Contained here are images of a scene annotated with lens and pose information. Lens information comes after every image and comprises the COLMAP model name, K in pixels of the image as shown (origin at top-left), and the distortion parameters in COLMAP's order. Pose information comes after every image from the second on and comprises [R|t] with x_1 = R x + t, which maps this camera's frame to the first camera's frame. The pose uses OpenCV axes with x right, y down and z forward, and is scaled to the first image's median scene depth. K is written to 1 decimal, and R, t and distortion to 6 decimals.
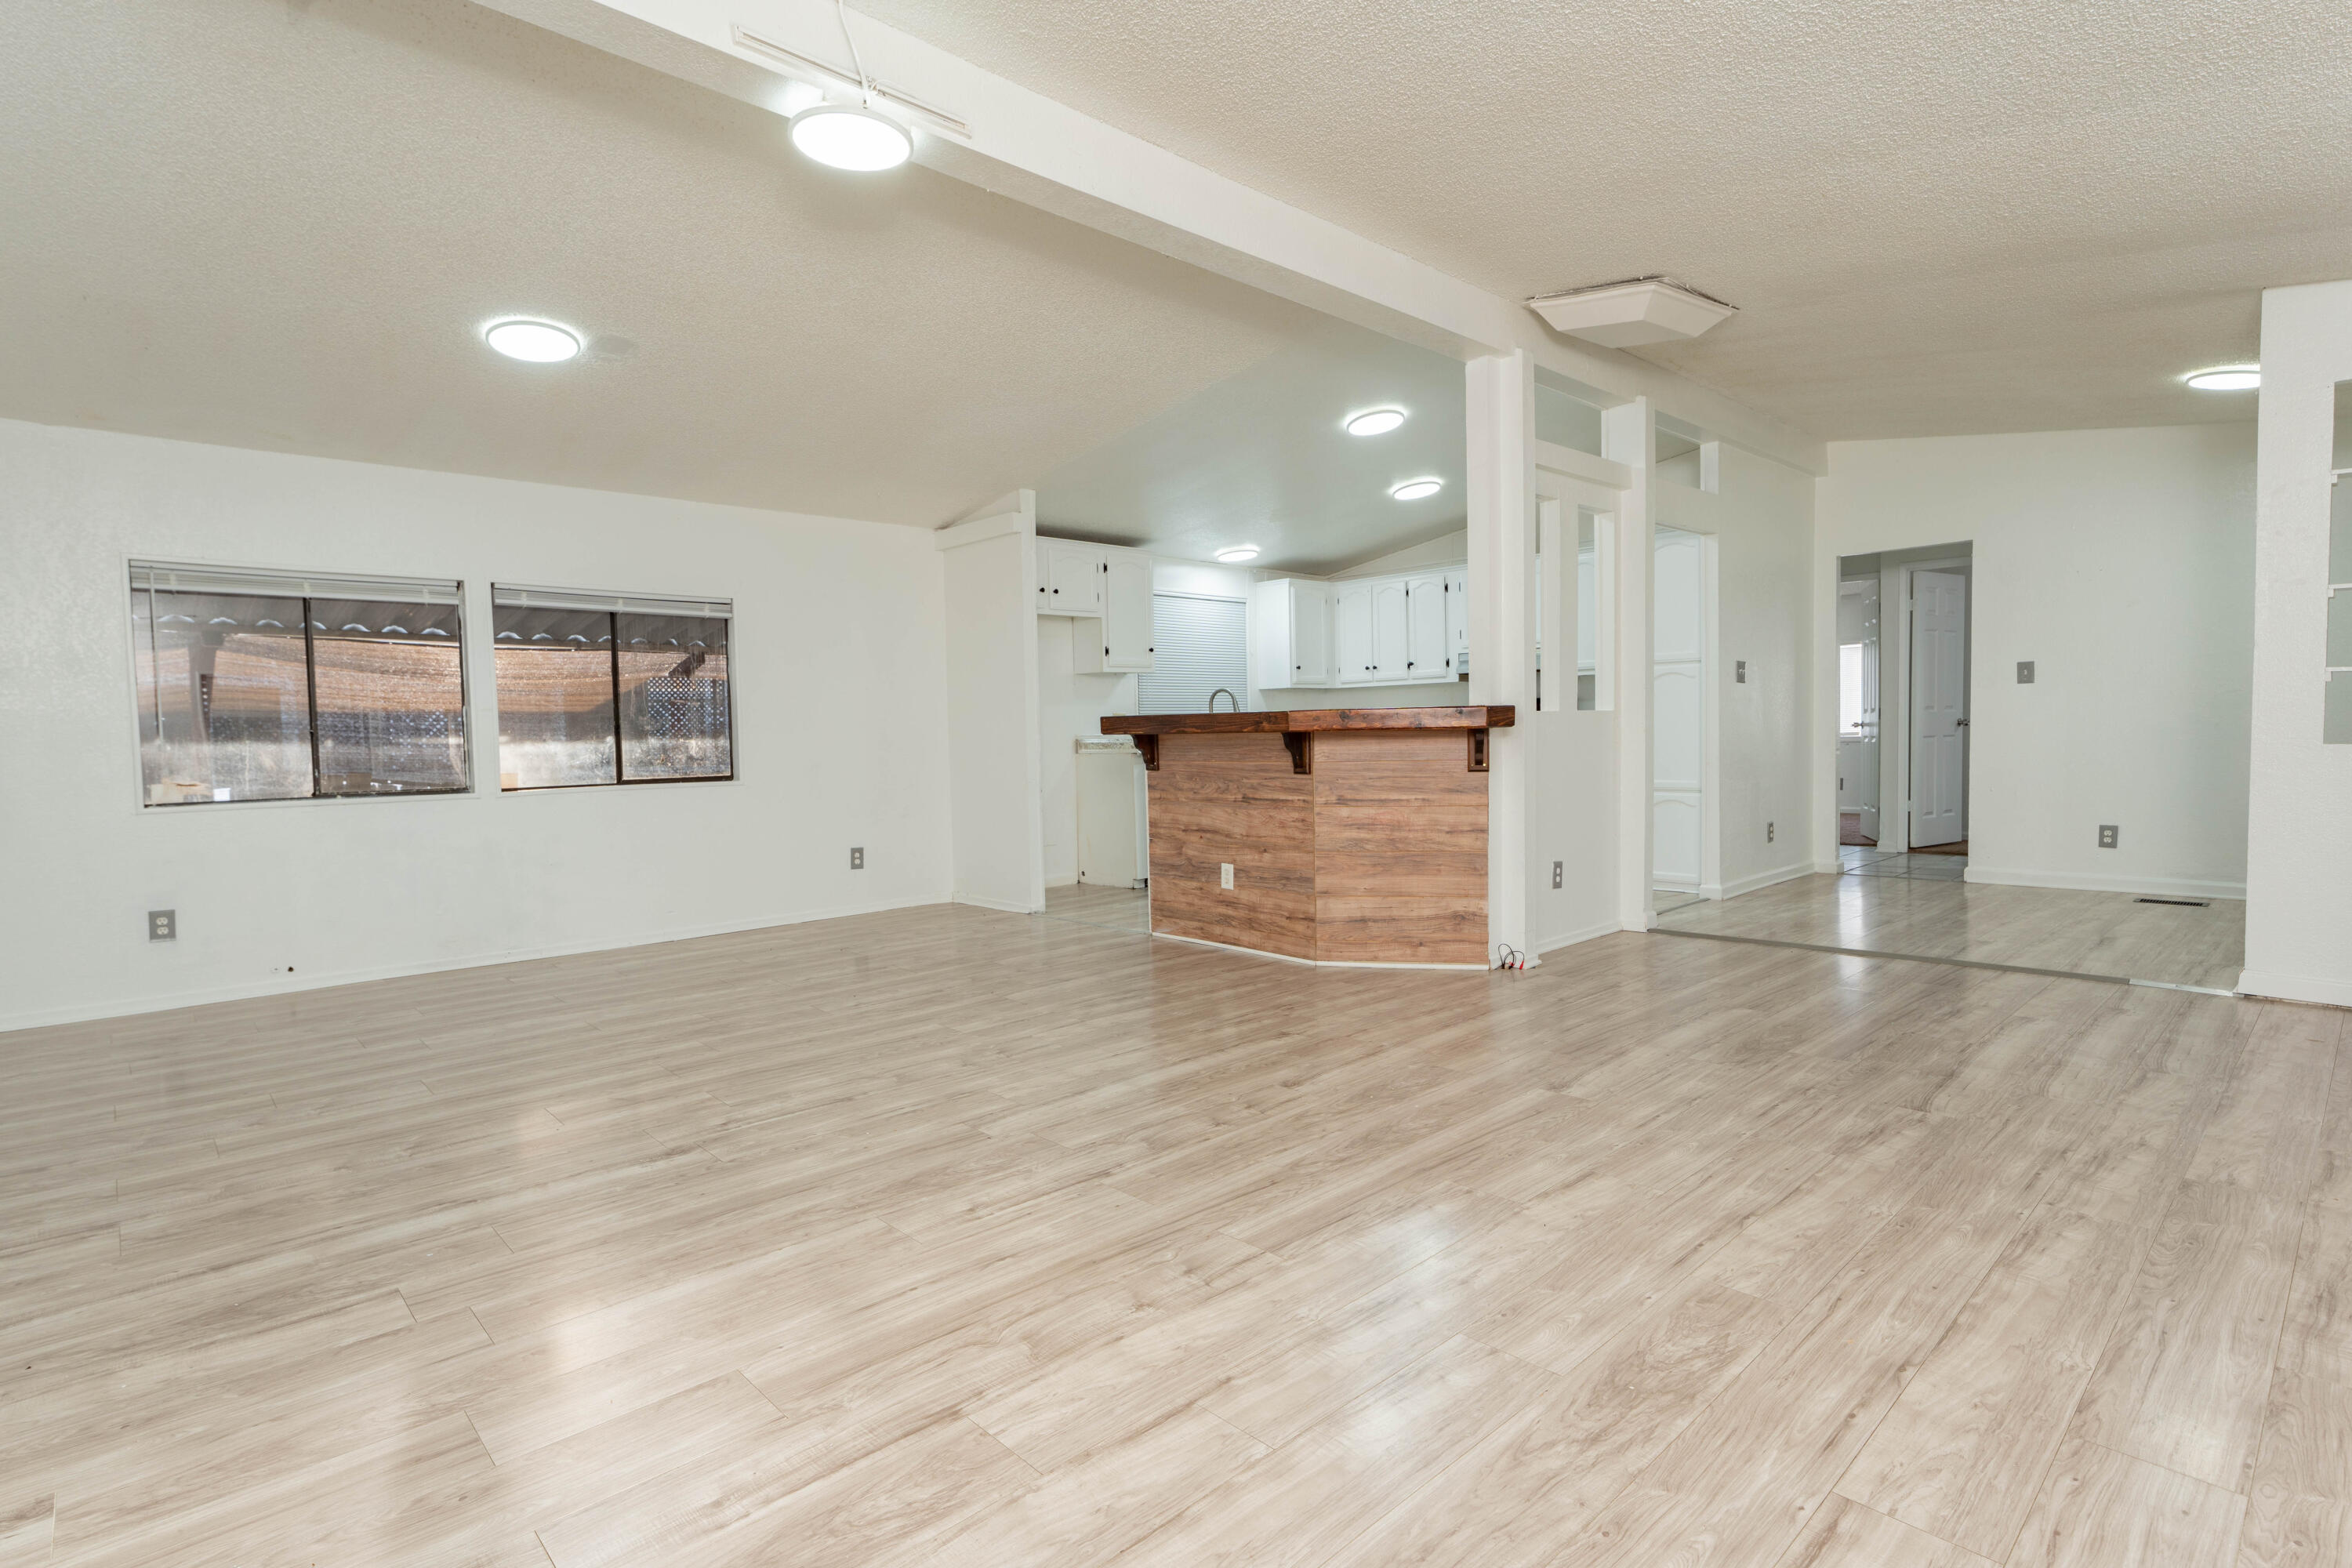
lens RADIAL K [[1159.9, 0, 1163.5], [0, 1159.9, 755.9], [0, 0, 1]] dist [-0.011515, 0.001301]
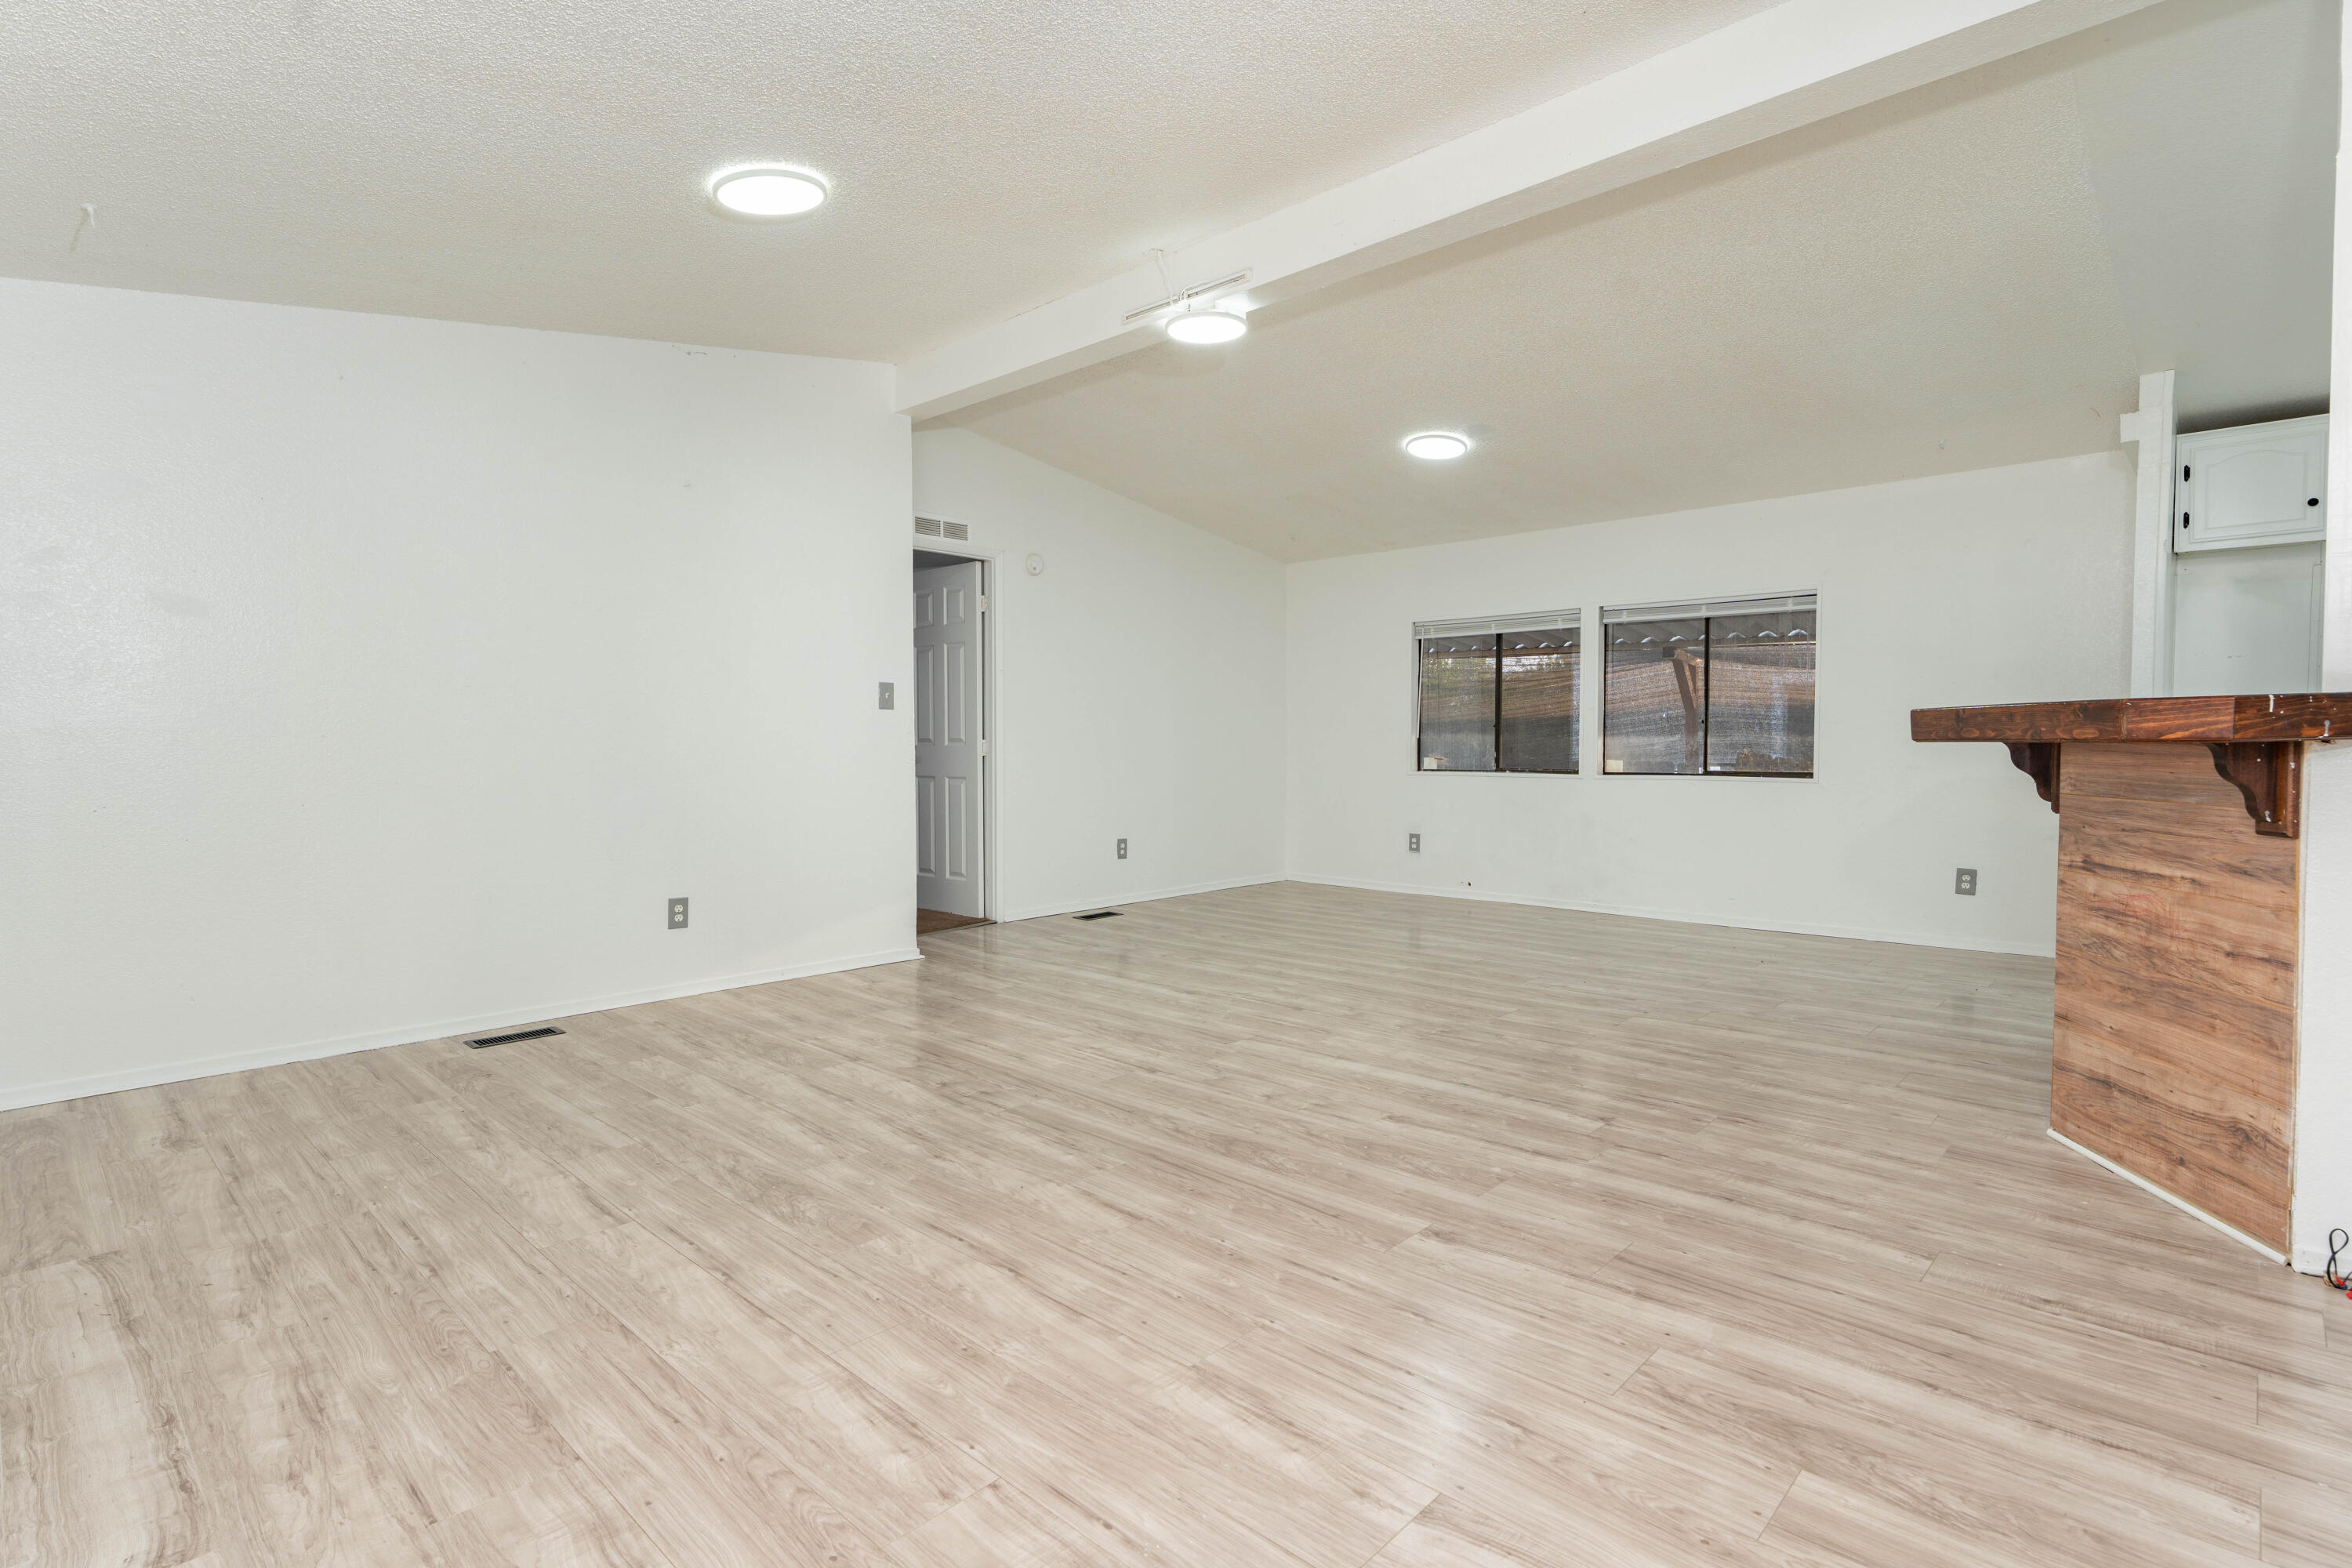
lens RADIAL K [[1159.9, 0, 1163.8], [0, 1159.9, 773.9], [0, 0, 1]] dist [-0.011515, 0.001301]
pose [[0.054205, 0.052303, -0.997159, 0.703638], [-0.019392, 0.998494, 0.051319, -0.026430], [0.998342, 0.016555, 0.055138, 0.524502]]
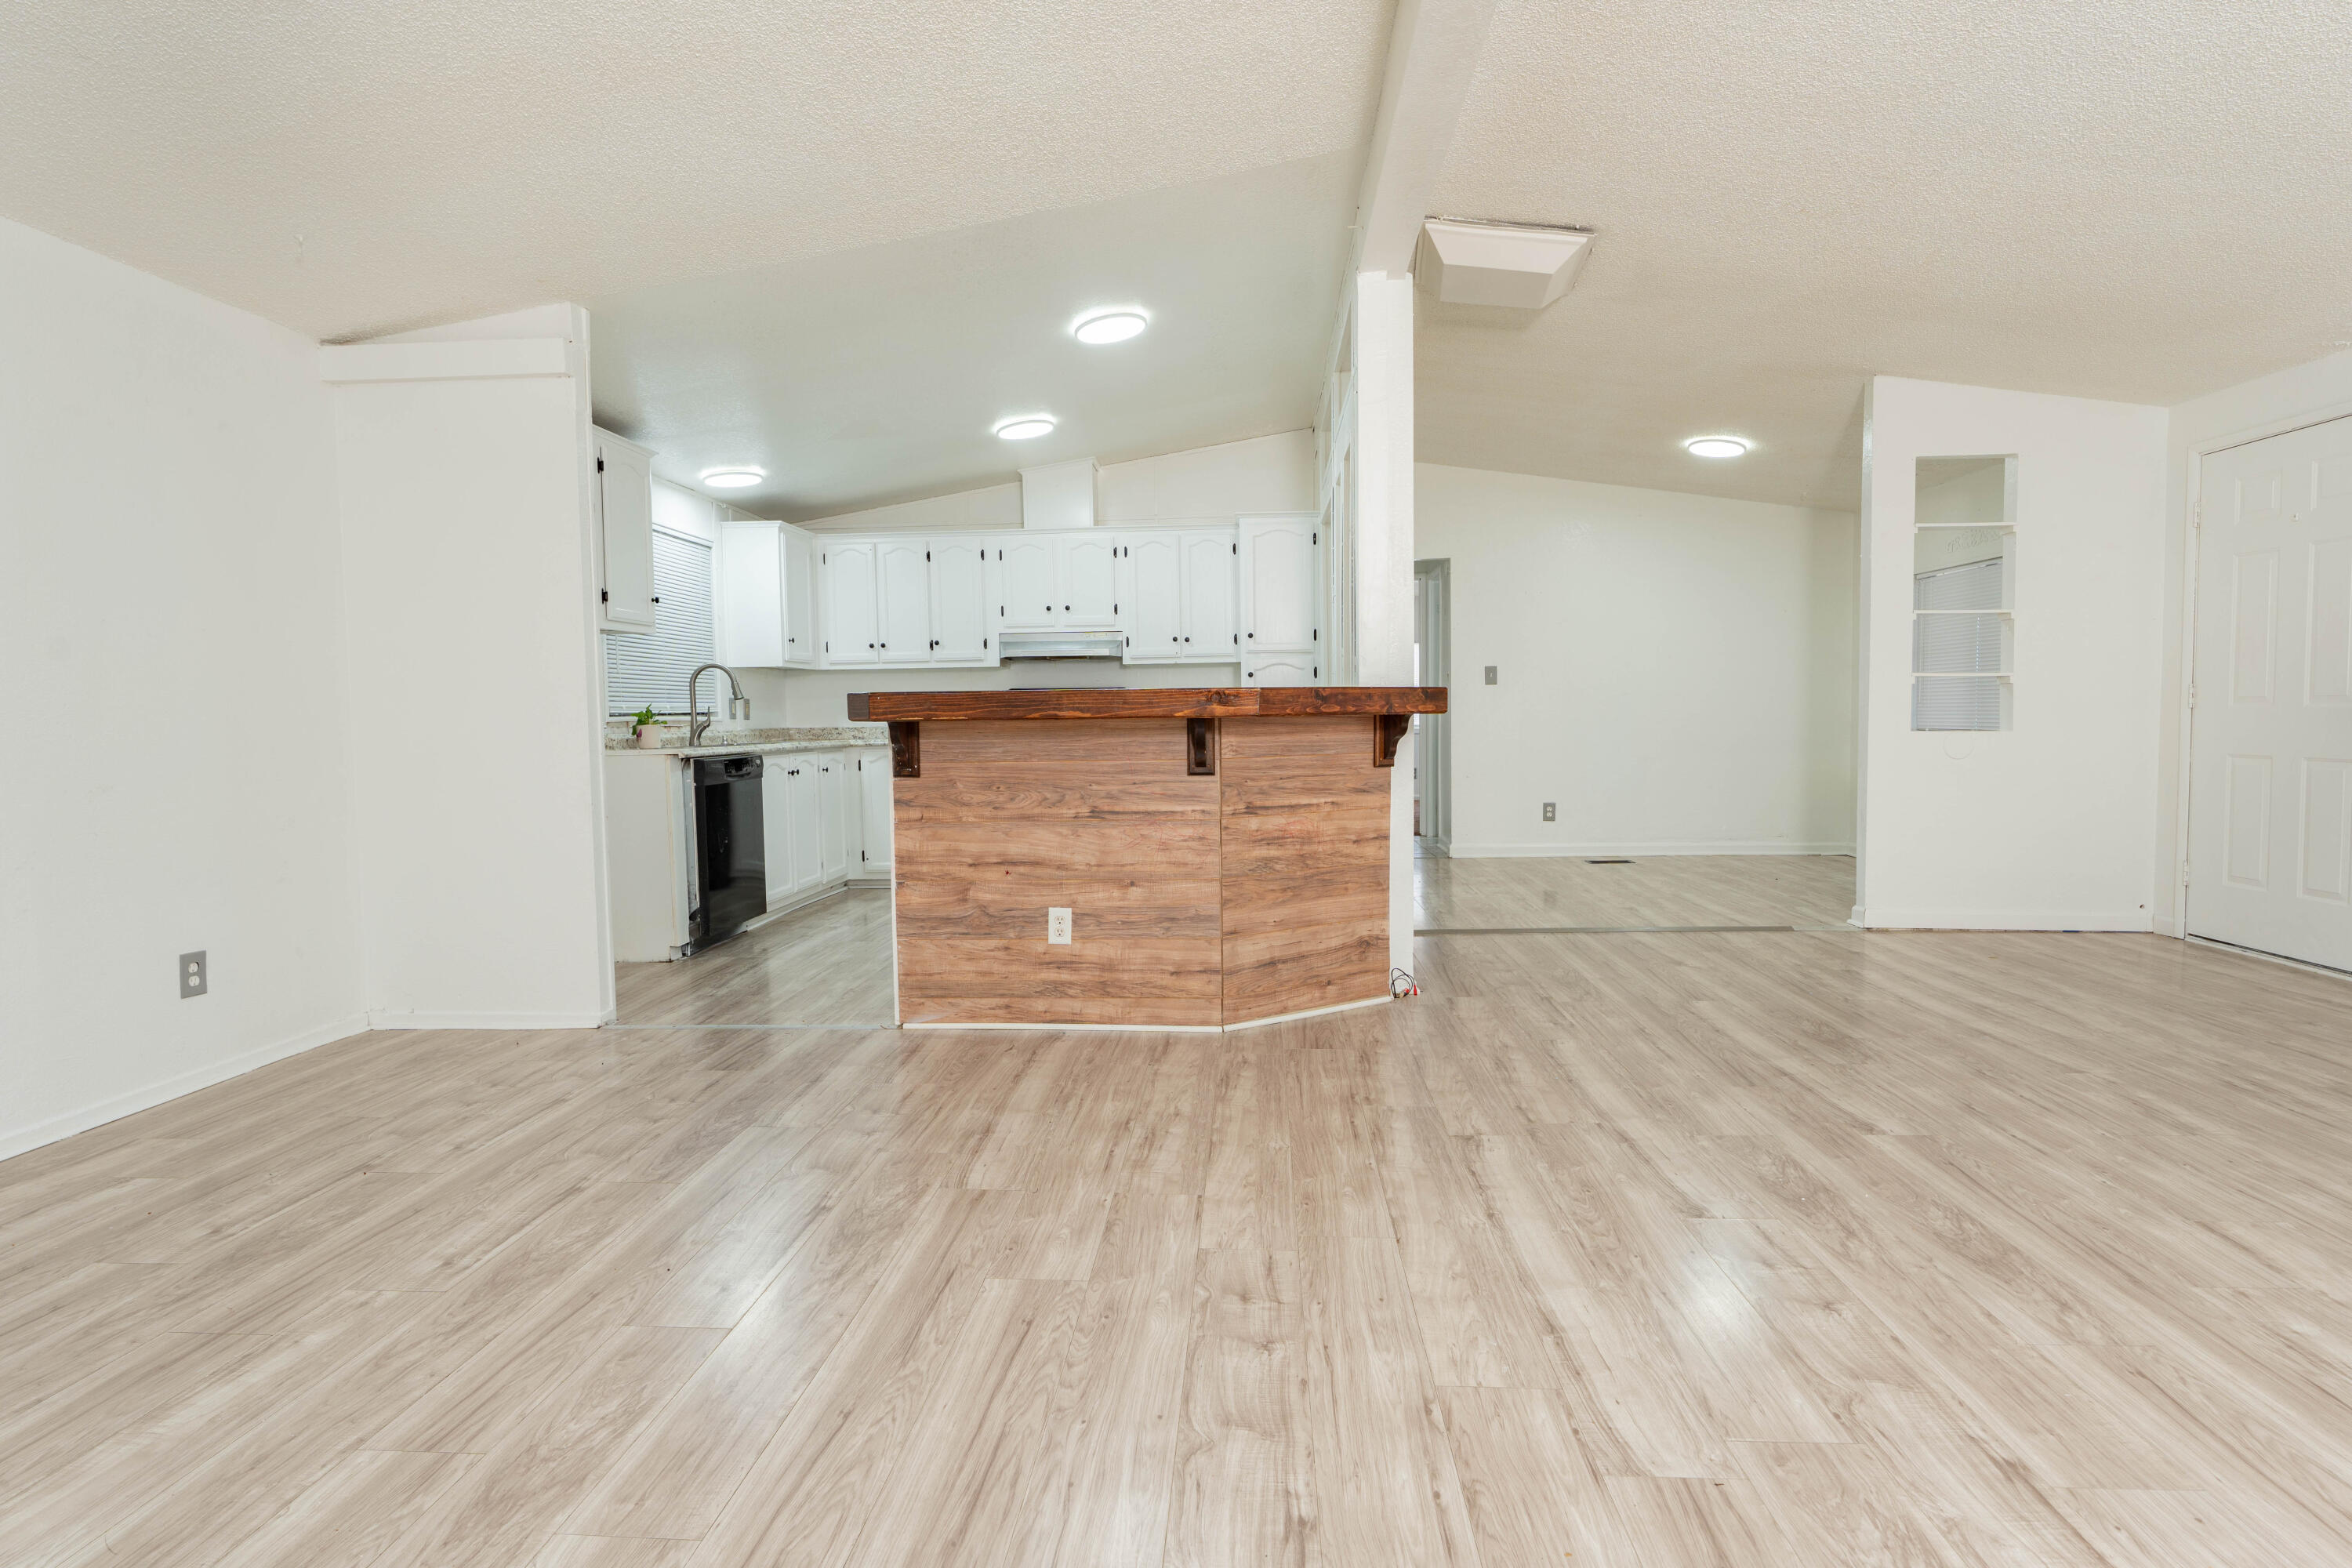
lens RADIAL K [[1159.9, 0, 1166.8], [0, 1159.9, 807.1], [0, 0, 1]] dist [-0.011515, 0.001301]
pose [[0.733878, -0.043645, 0.677877, -0.406280], [0.016841, 0.998796, 0.046075, 0.001549], [-0.679072, -0.022398, 0.733730, 0.492034]]
